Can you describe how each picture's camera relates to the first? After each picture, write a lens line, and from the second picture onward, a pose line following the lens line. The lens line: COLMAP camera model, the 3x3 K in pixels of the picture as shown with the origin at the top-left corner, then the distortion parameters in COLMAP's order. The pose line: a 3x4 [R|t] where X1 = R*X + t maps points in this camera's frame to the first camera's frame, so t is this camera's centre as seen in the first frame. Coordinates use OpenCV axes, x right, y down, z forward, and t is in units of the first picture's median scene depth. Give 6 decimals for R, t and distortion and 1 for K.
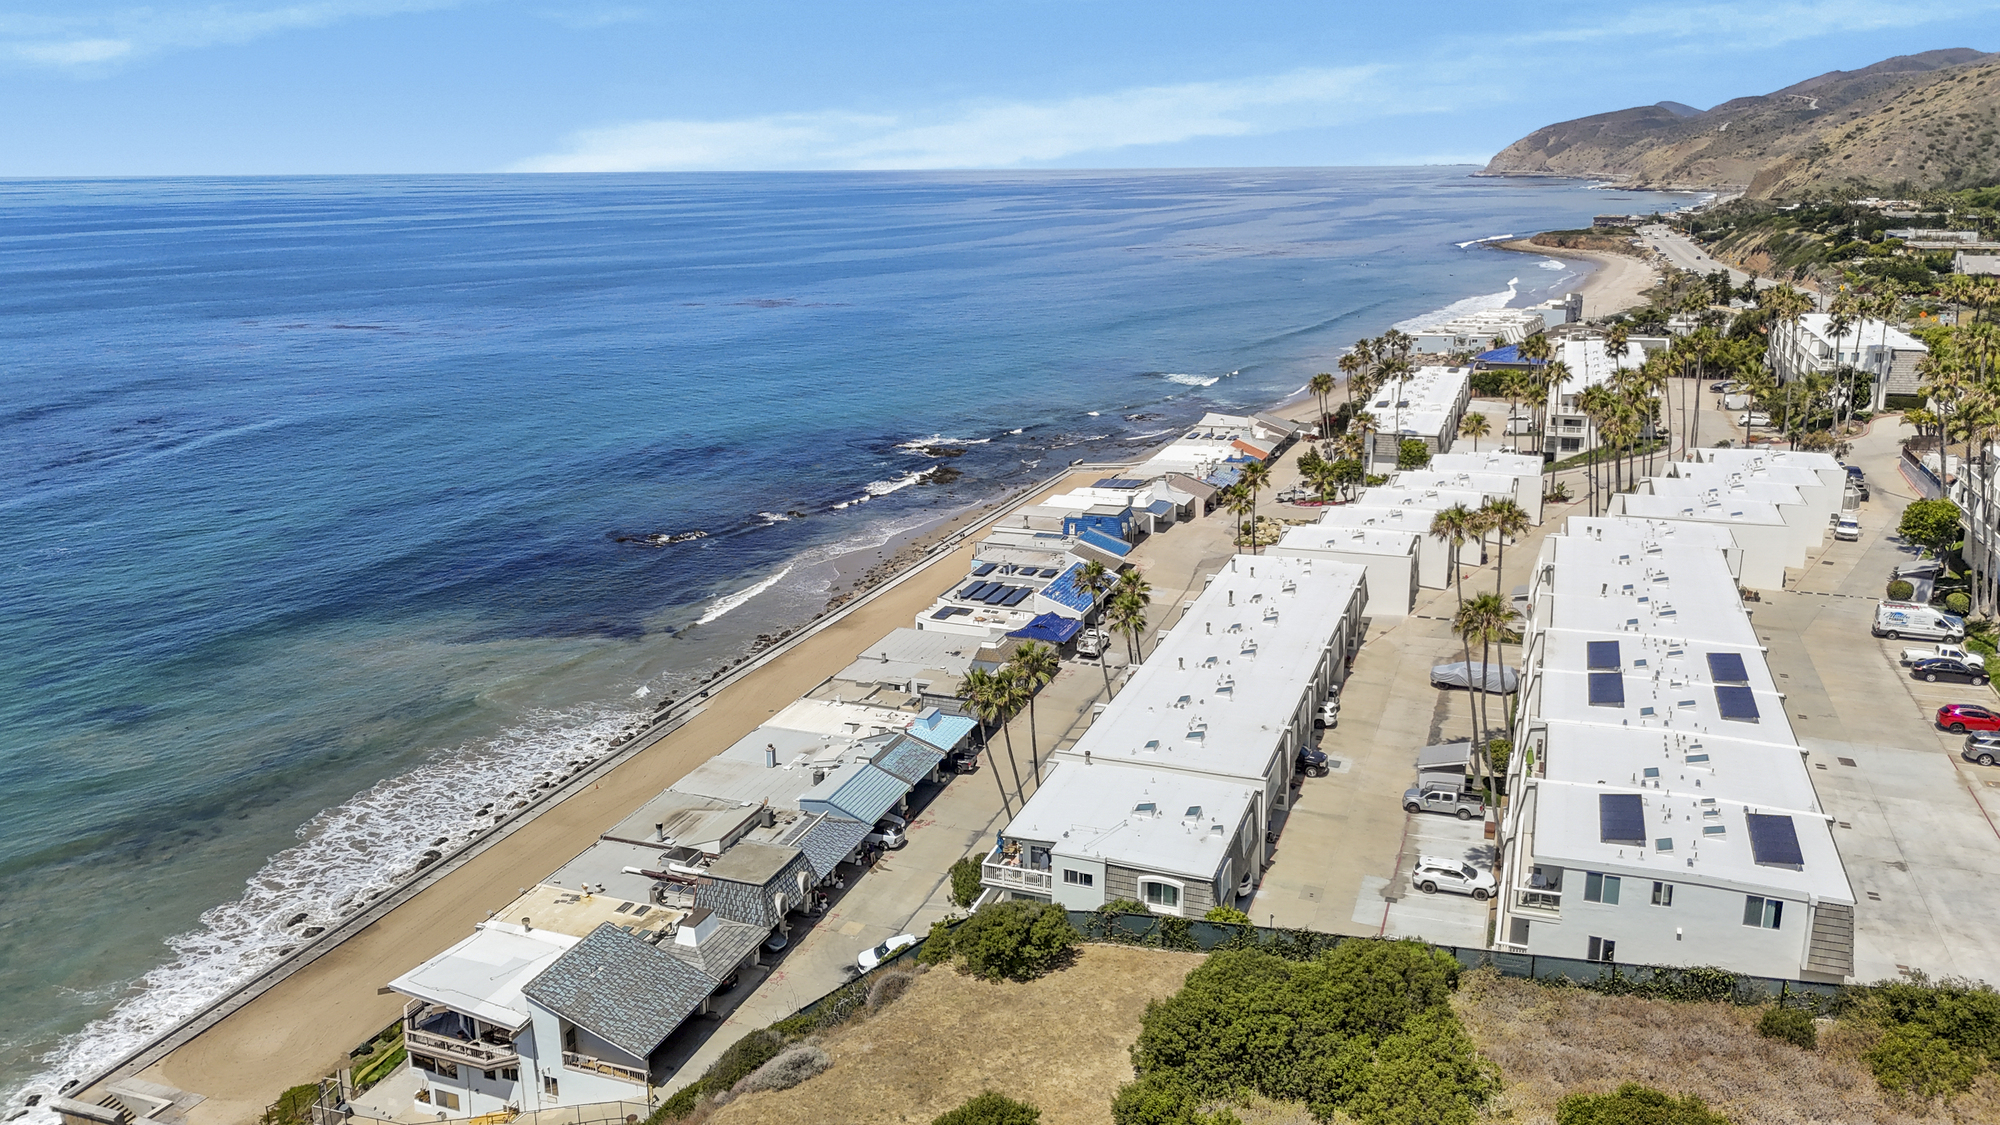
lens RADIAL K [[1459.0, 0, 993.0], [0, 1459.0, 552.4], [0, 0, 1]] dist [0.072063, -0.077636]
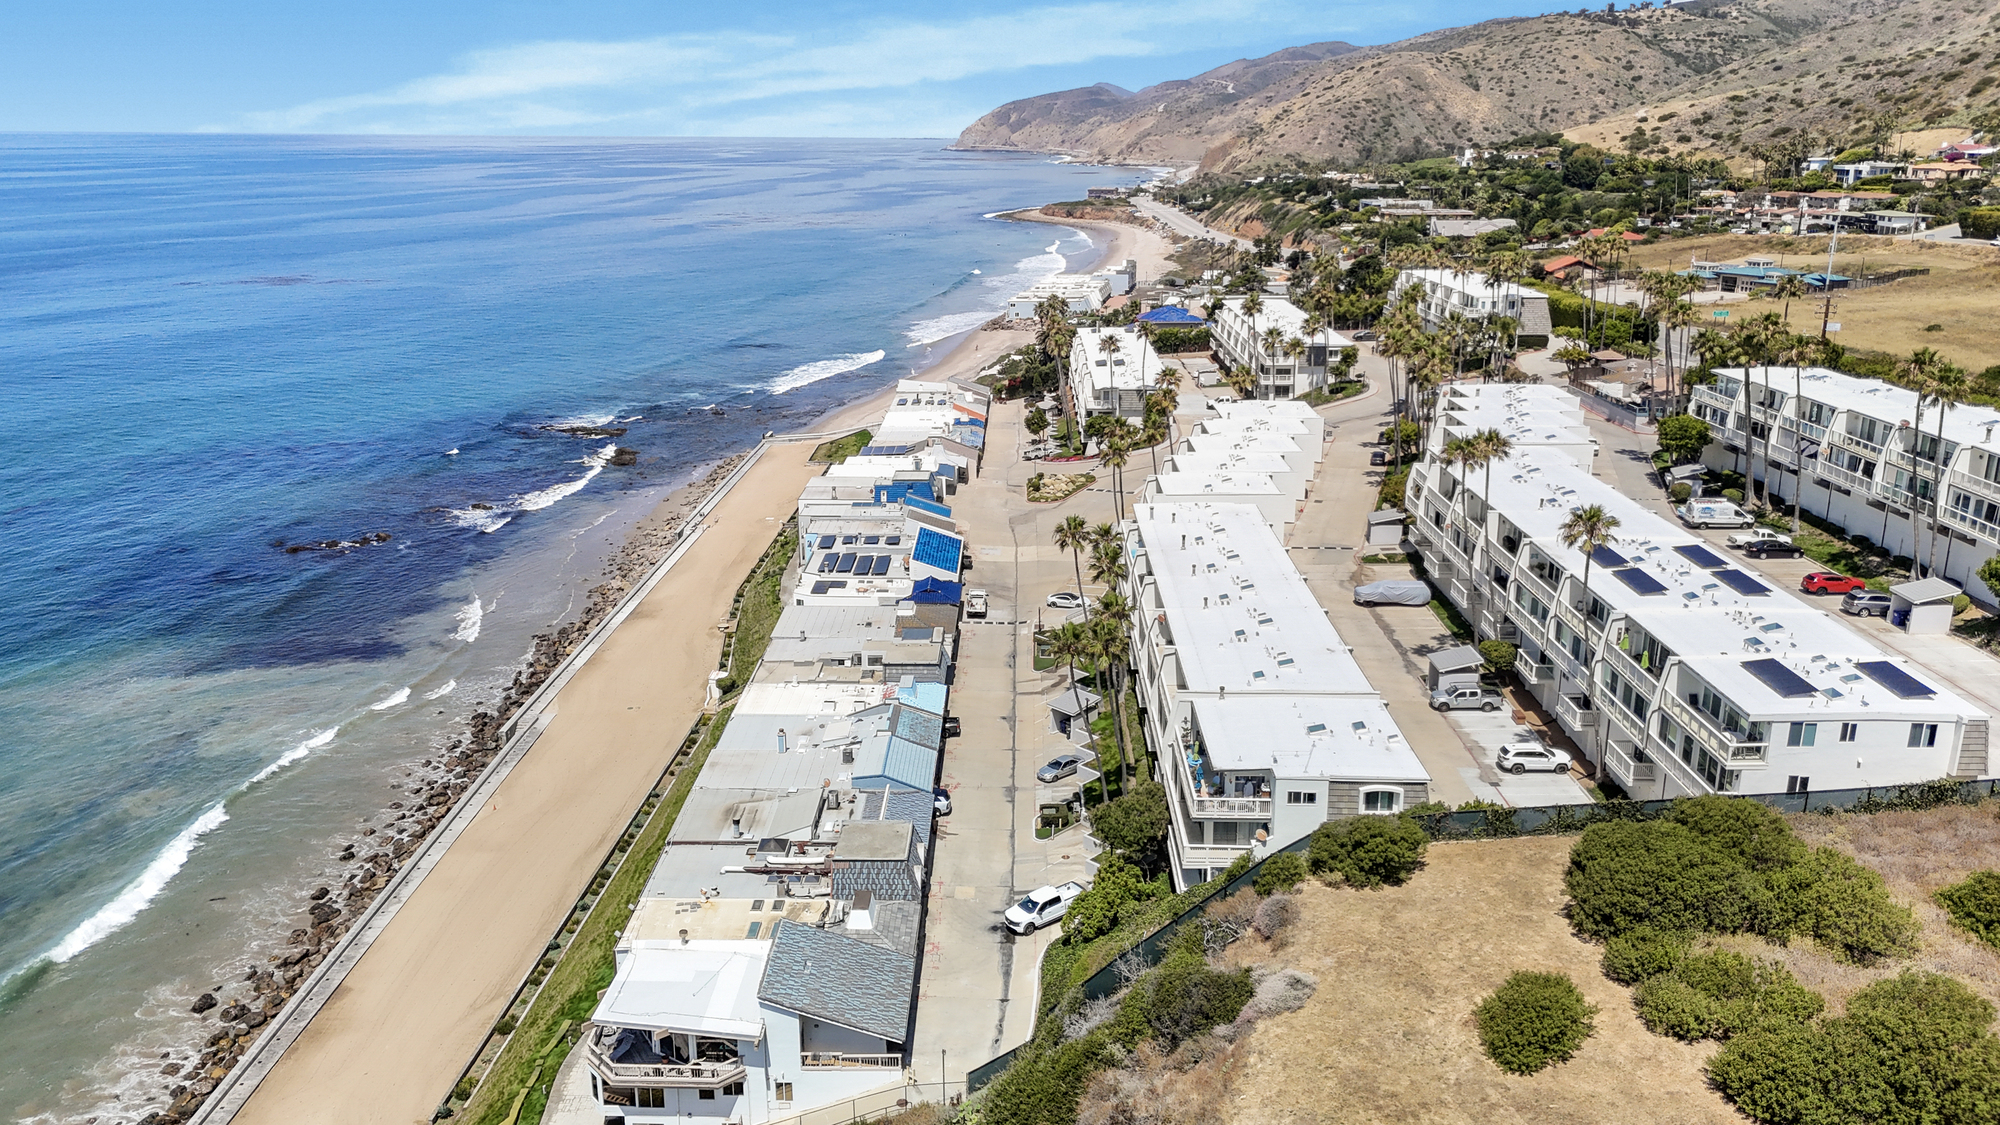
lens RADIAL K [[1459.0, 0, 992.8], [0, 1459.0, 563.0], [0, 0, 1]] dist [0.072063, -0.077636]
pose [[0.941864, -0.084434, 0.325213, -0.198617], [0.076090, 0.996365, 0.038314, -0.002948], [-0.327265, -0.011341, 0.944864, 0.024763]]
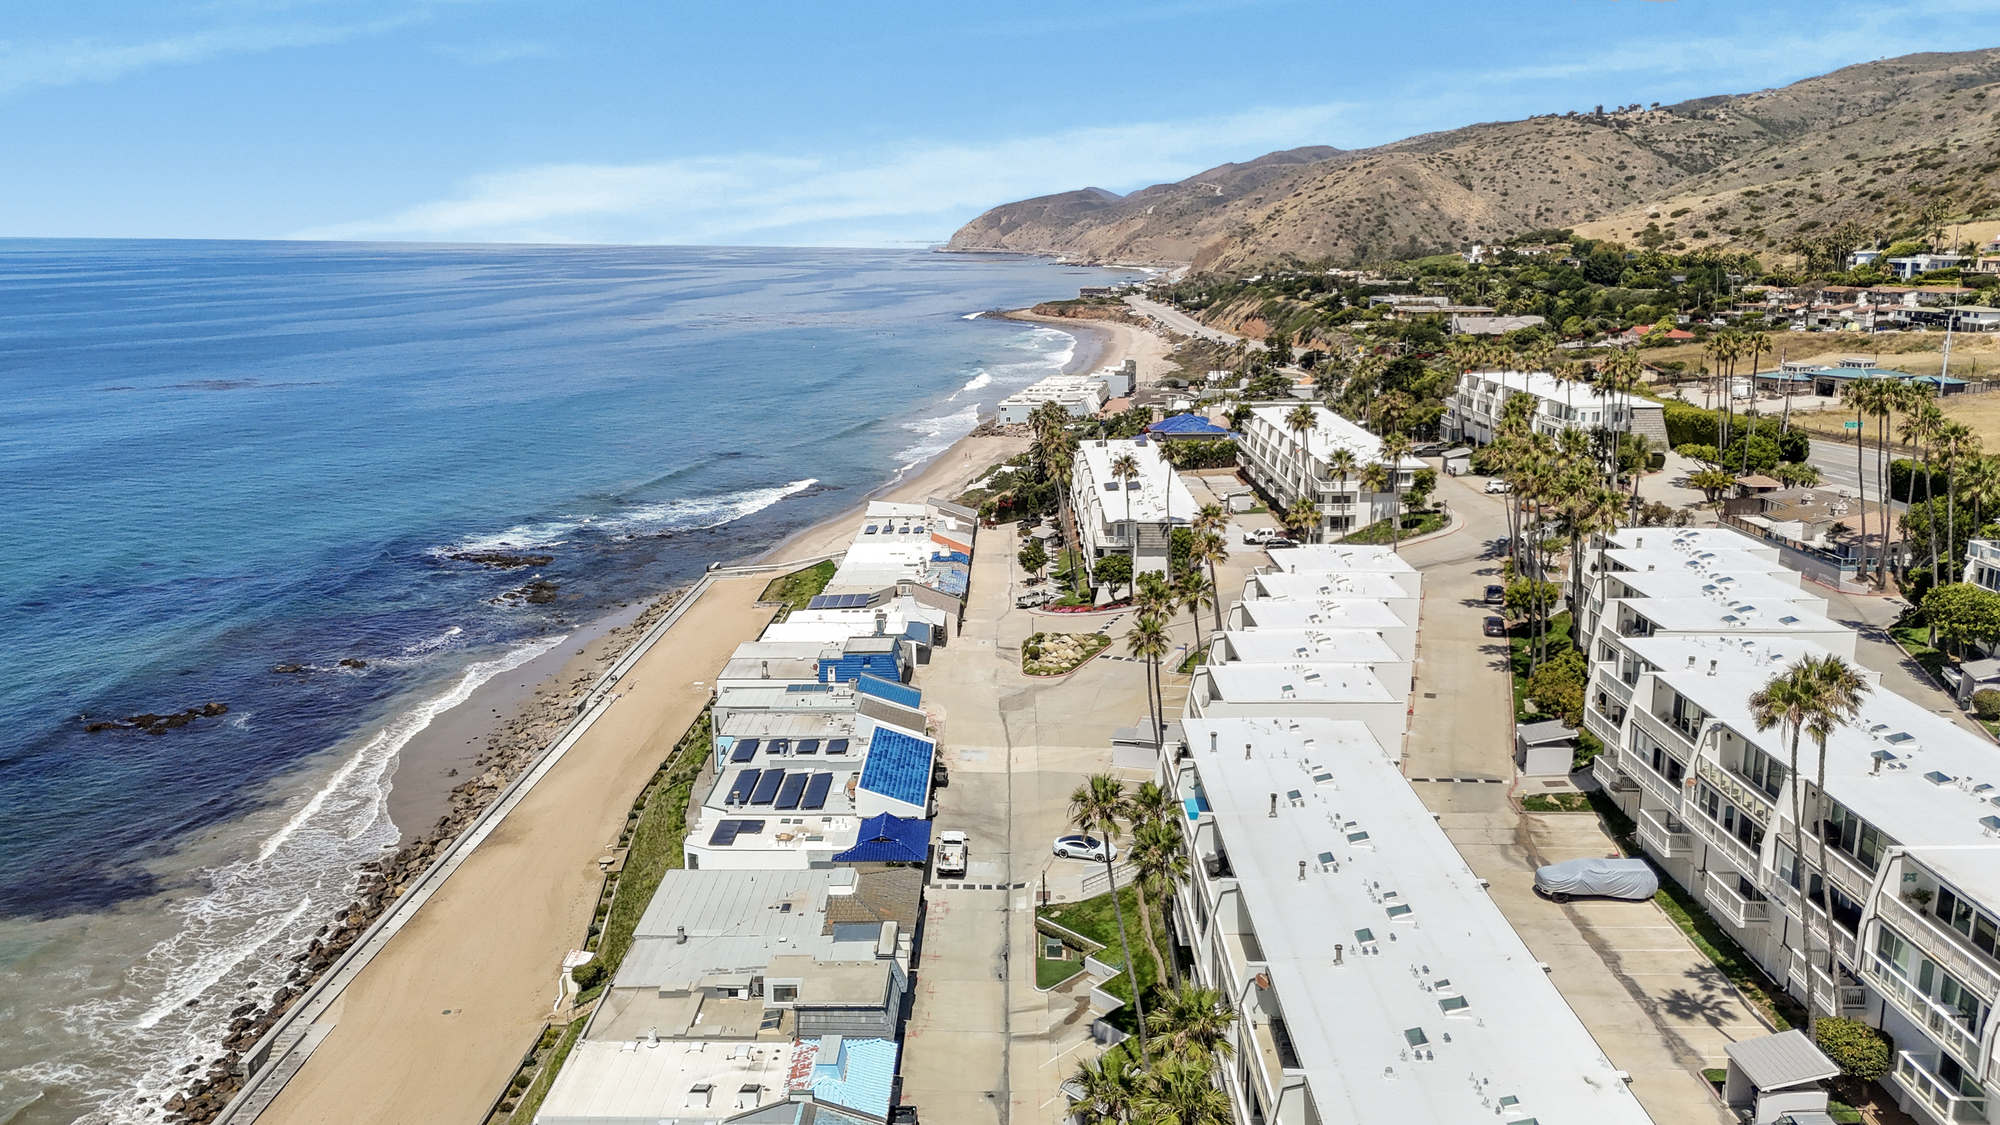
lens RADIAL K [[1459.0, 0, 994.5], [0, 1459.0, 565.7], [0, 0, 1]] dist [0.072063, -0.077636]
pose [[0.939495, -0.066600, 0.336026, -0.111859], [0.079463, 0.996533, -0.024660, -0.045415], [-0.333218, 0.049870, 0.941530, 0.251500]]
